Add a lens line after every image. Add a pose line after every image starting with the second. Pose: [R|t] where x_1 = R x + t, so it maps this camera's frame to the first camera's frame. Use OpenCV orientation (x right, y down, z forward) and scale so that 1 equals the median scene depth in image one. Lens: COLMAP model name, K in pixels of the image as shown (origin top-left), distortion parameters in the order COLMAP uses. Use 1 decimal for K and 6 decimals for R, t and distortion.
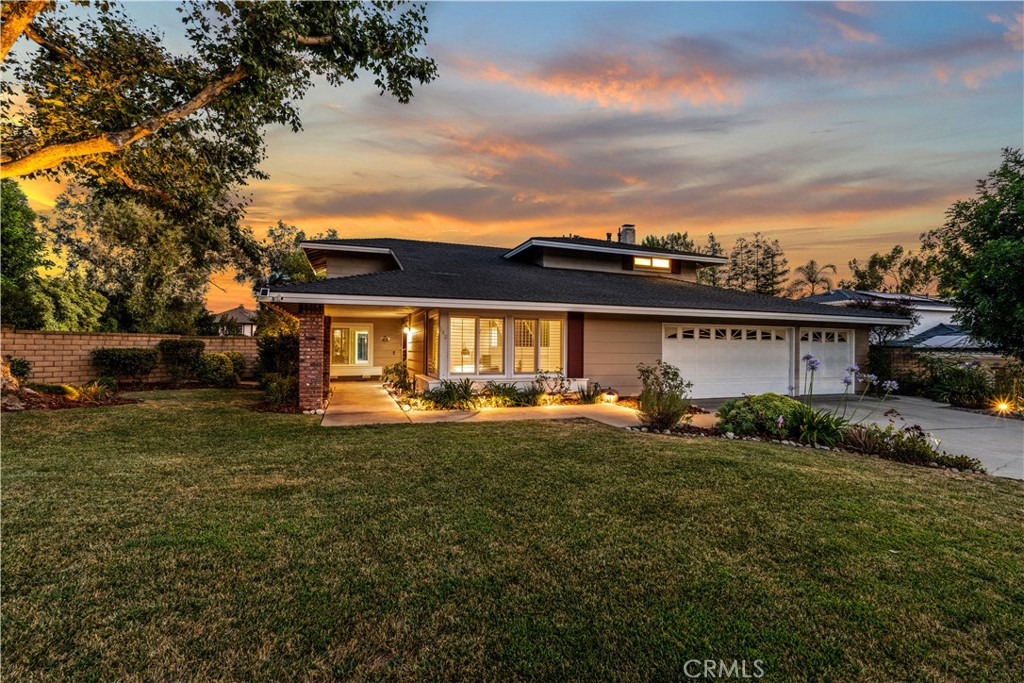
lens RADIAL K [[444.8, 0, 507.5], [0, 444.8, 338.8], [0, 0, 1]] dist [-0.008566, 0.000293]
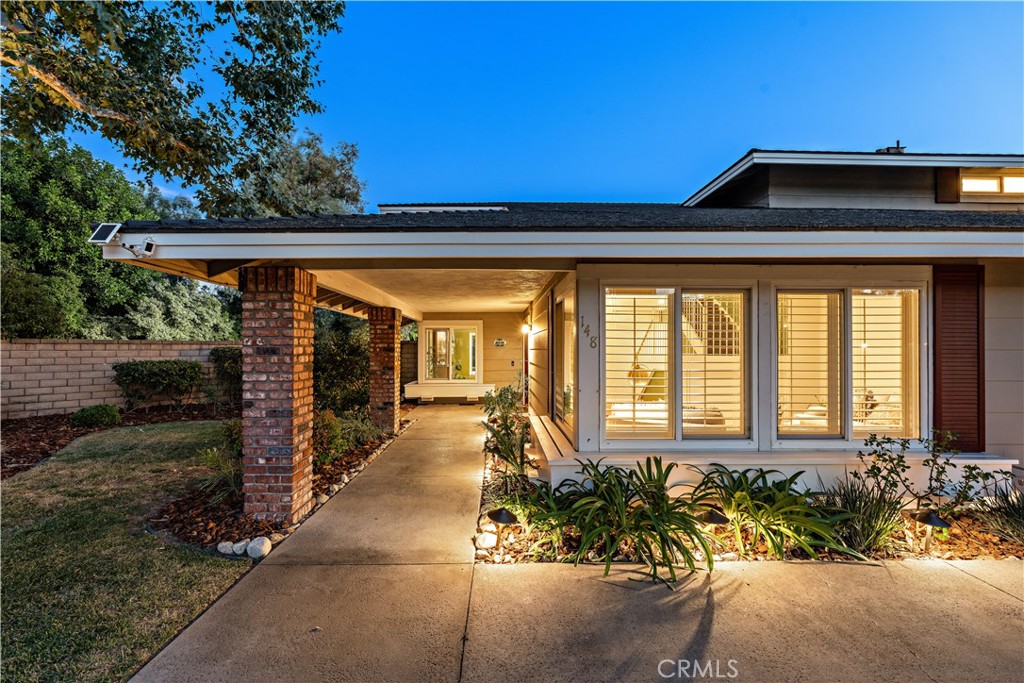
lens RADIAL K [[444.8, 0, 507.0], [0, 444.8, 339.6], [0, 0, 1]] dist [-0.008566, 0.000293]
pose [[0.949644, -0.012950, -0.313063, -0.077113], [0.013434, 0.999910, -0.000609, -0.006584], [0.313042, -0.003628, 0.949732, 0.524241]]
